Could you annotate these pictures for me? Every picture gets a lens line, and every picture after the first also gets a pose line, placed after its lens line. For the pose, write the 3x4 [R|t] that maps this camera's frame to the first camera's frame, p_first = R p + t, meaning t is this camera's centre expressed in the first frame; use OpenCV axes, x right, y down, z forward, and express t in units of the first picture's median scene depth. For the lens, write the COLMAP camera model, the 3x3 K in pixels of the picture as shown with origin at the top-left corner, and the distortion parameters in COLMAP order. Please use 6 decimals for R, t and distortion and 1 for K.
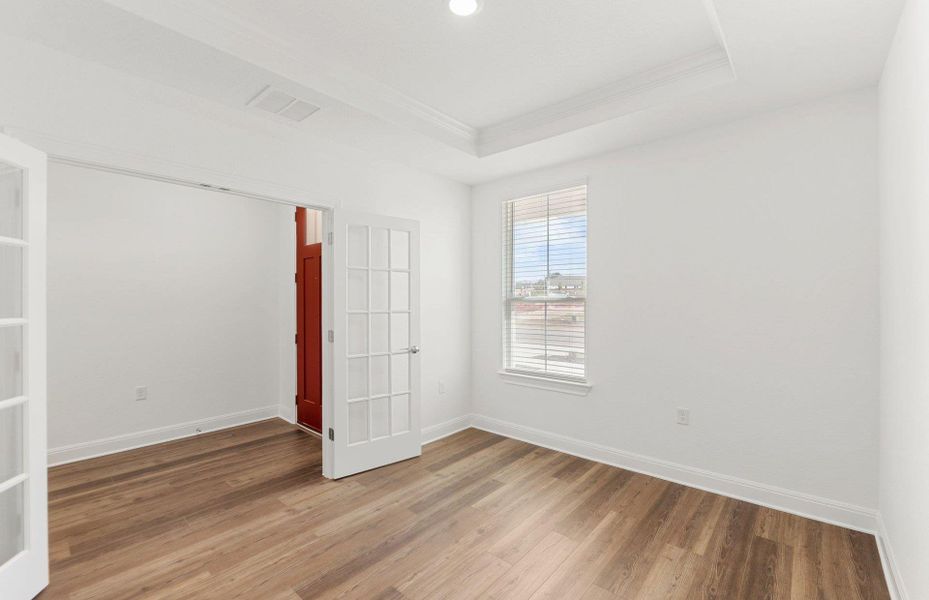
lens RADIAL K [[407.7, 0, 464.5], [0, 407.7, 300.0], [0, 0, 1]] dist [-0.001522, -0.000179]
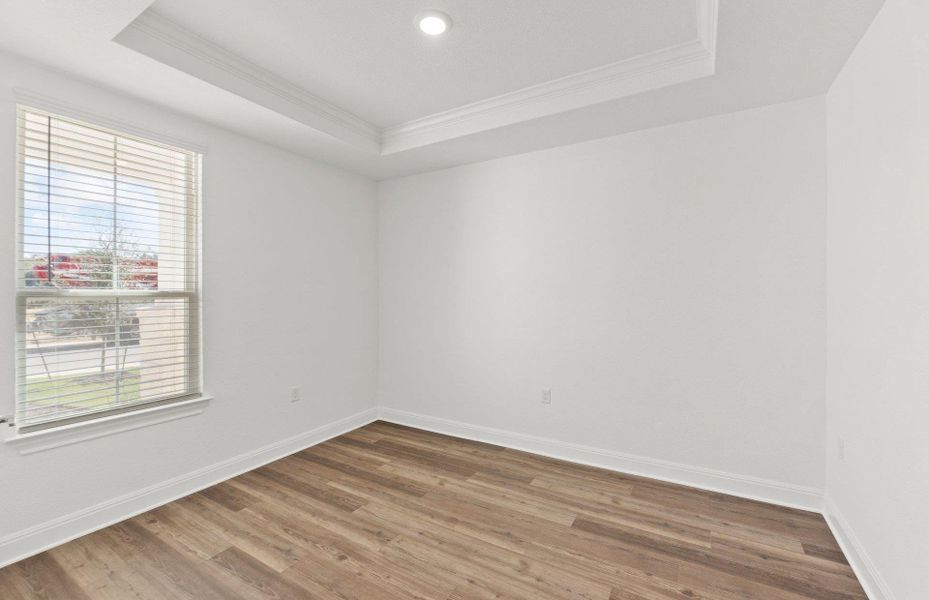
lens RADIAL K [[394.0, 0, 471.9], [0, 394.0, 294.1], [0, 0, 1]] dist [-0.013297, -0.000214]
pose [[-0.209705, 0.010803, 0.977705, -0.686420], [0.009948, 0.999911, -0.008914, 0.012628], [-0.977714, 0.007857, -0.209794, 0.742614]]
